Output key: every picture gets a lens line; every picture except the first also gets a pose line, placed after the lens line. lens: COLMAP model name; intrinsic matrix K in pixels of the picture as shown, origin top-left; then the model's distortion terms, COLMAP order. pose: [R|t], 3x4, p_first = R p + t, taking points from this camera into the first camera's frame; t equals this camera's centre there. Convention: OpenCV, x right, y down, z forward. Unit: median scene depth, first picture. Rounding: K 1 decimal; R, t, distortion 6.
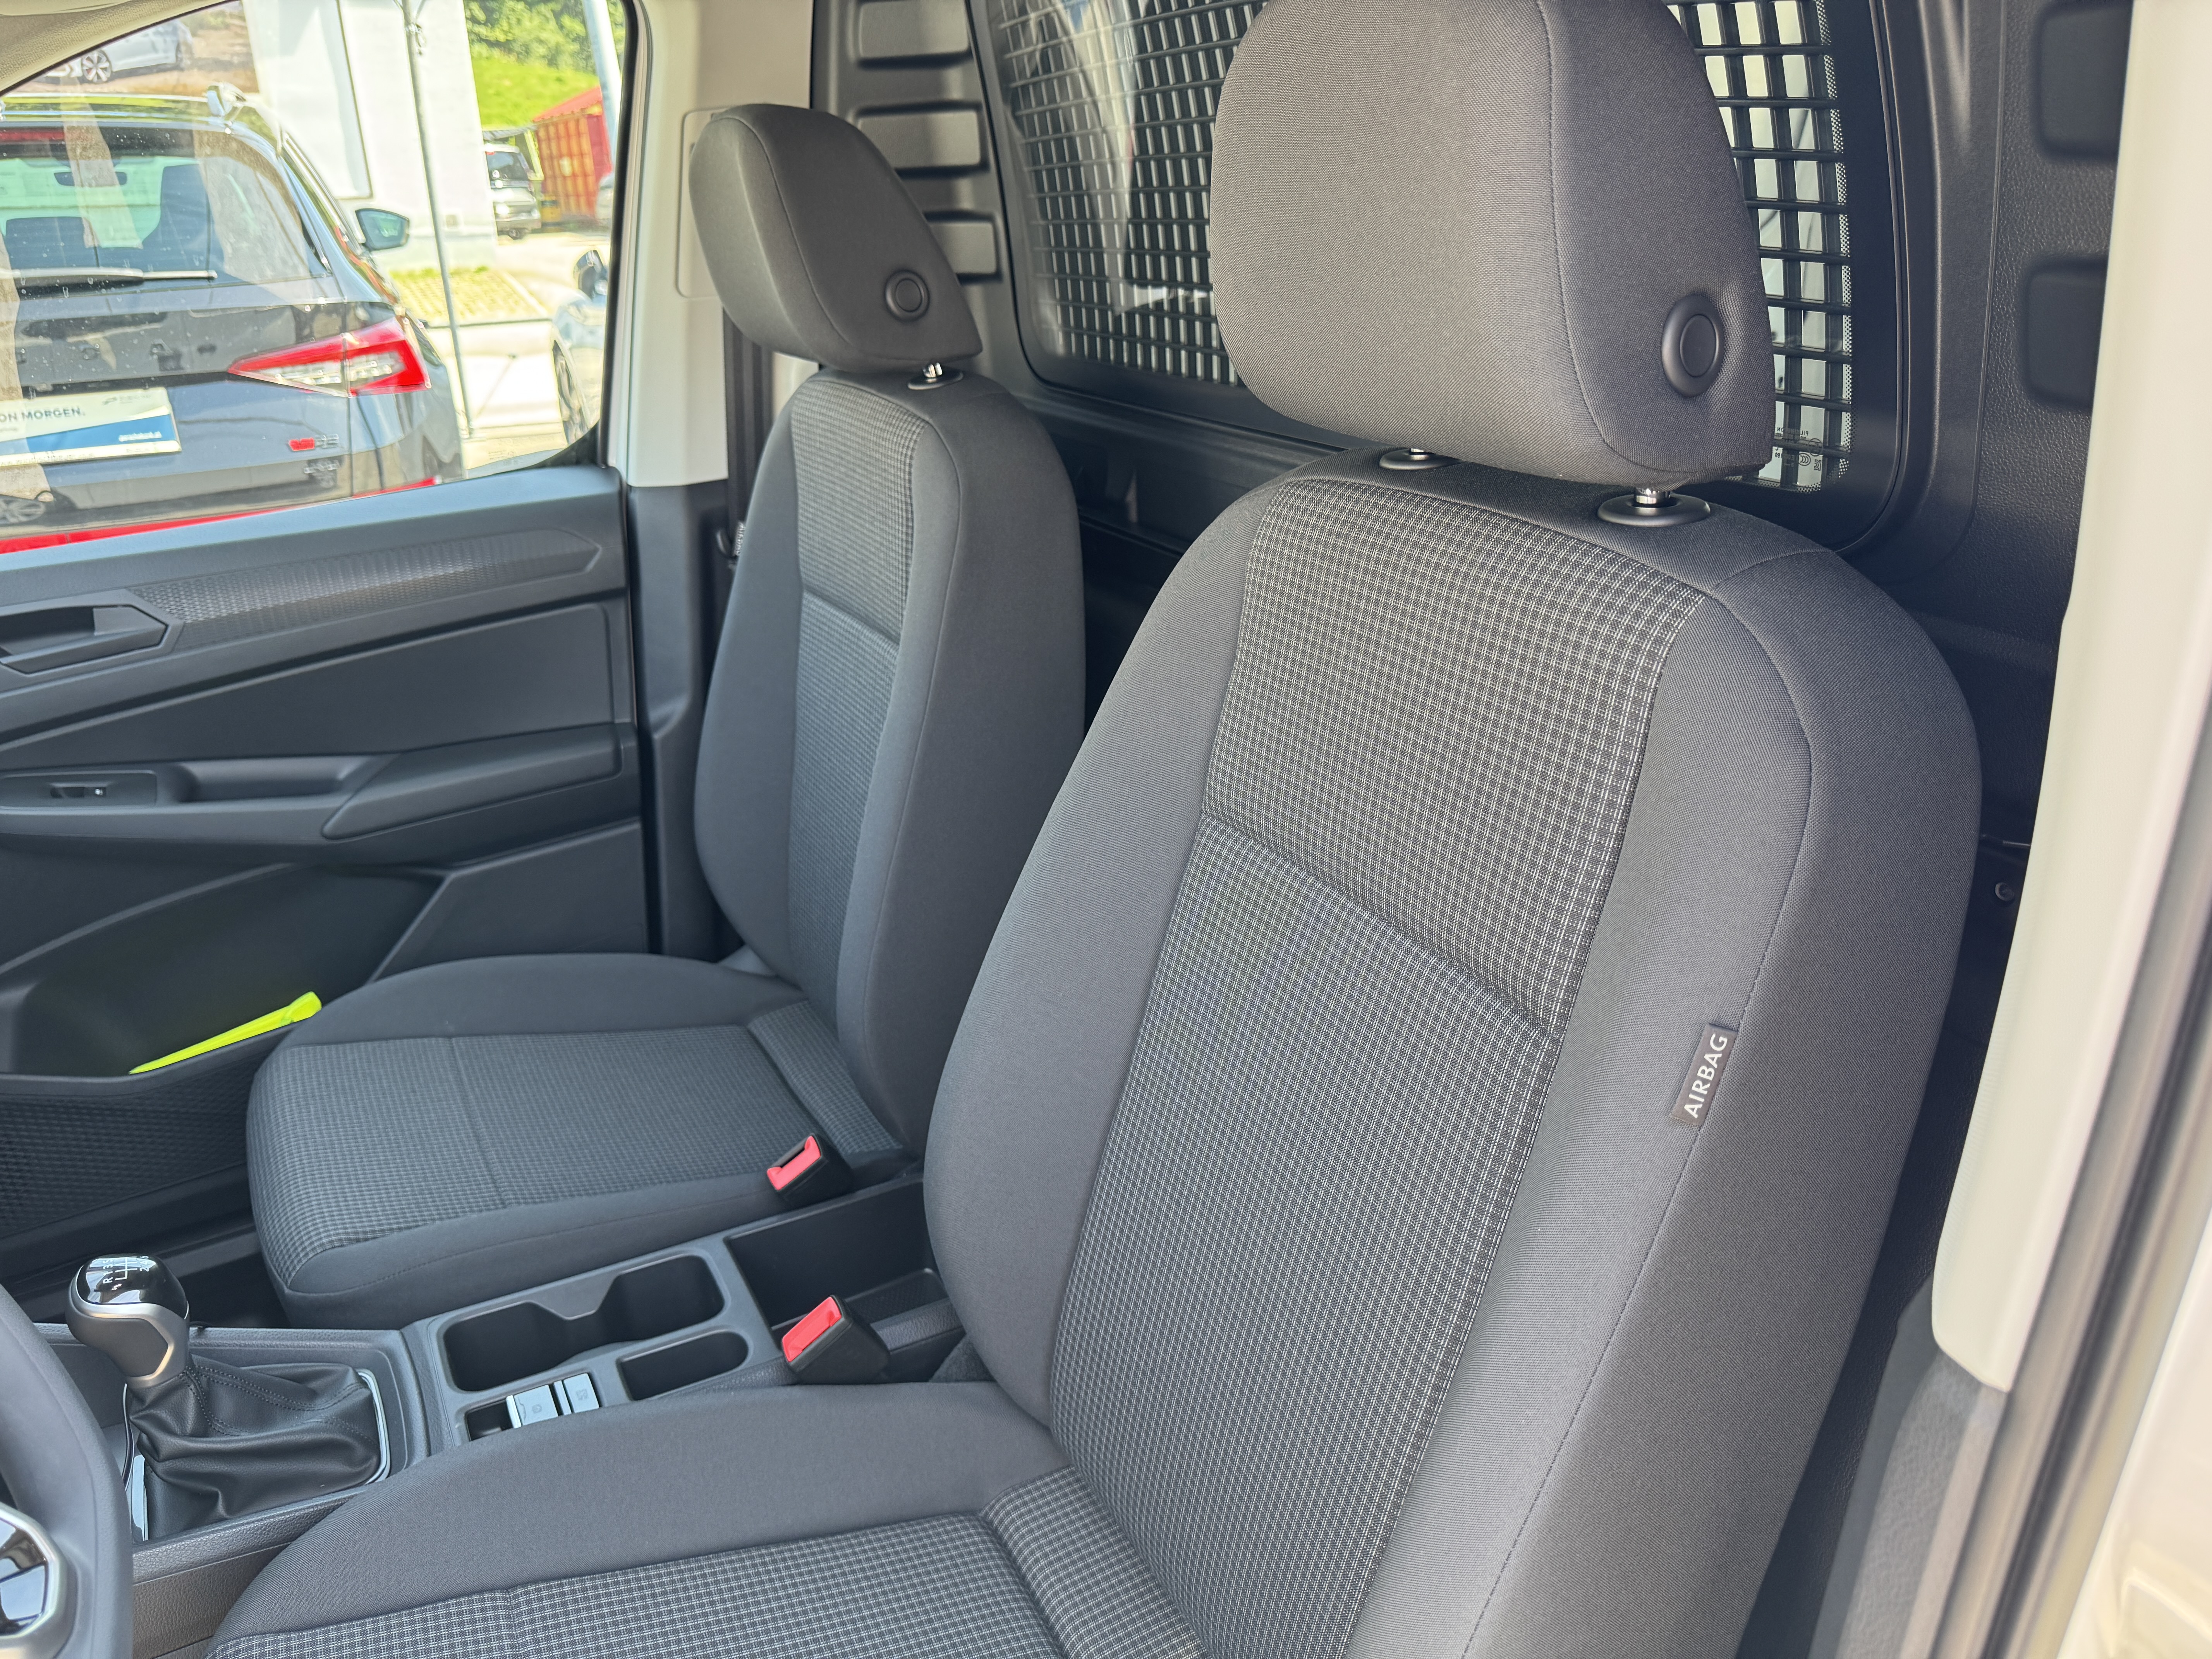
lens RADIAL K [[1594.4, 0, 1106.0], [0, 1594.4, 829.5], [0, 0, 1]] dist [-0.006729, -0.004763]
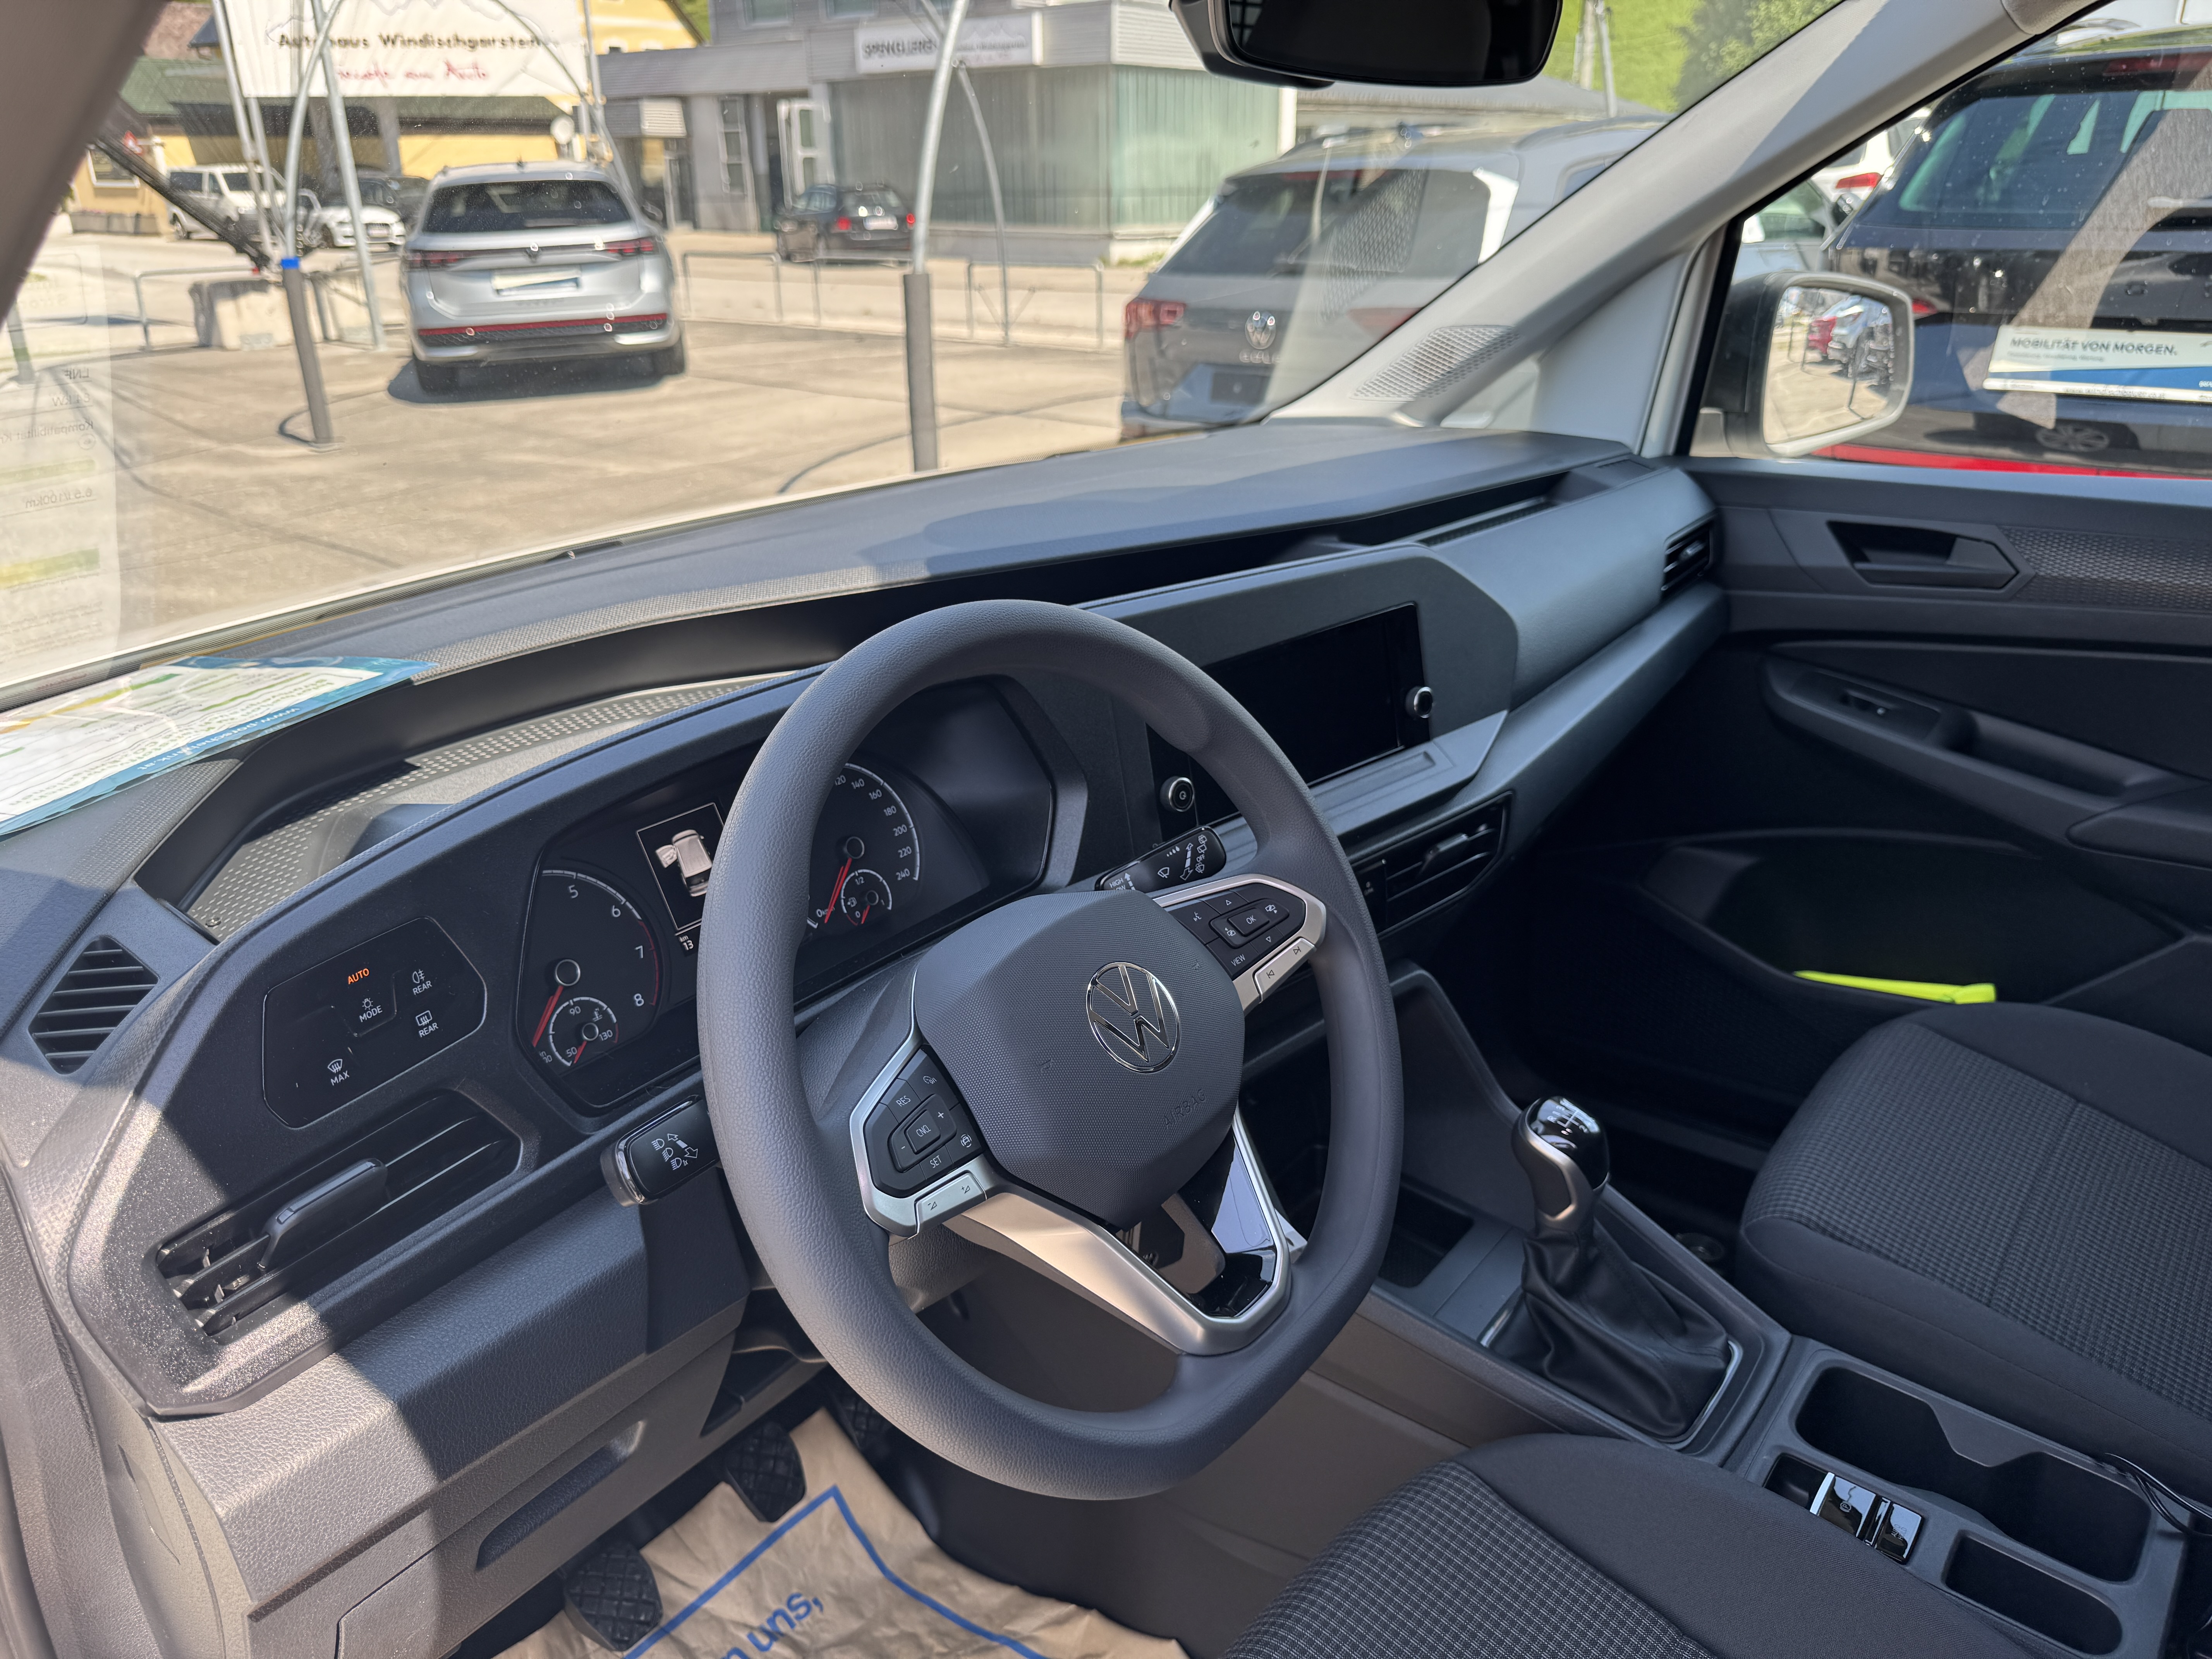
lens RADIAL K [[1594.4, 0, 1106.0], [0, 1594.4, 829.5], [0, 0, 1]] dist [-0.006729, -0.004763]
pose [[0.381789, 0.371854, -0.846145, 0.080170], [-0.340931, 0.907594, 0.245027, -0.045497], [0.859071, 0.194929, 0.473286, 0.143065]]
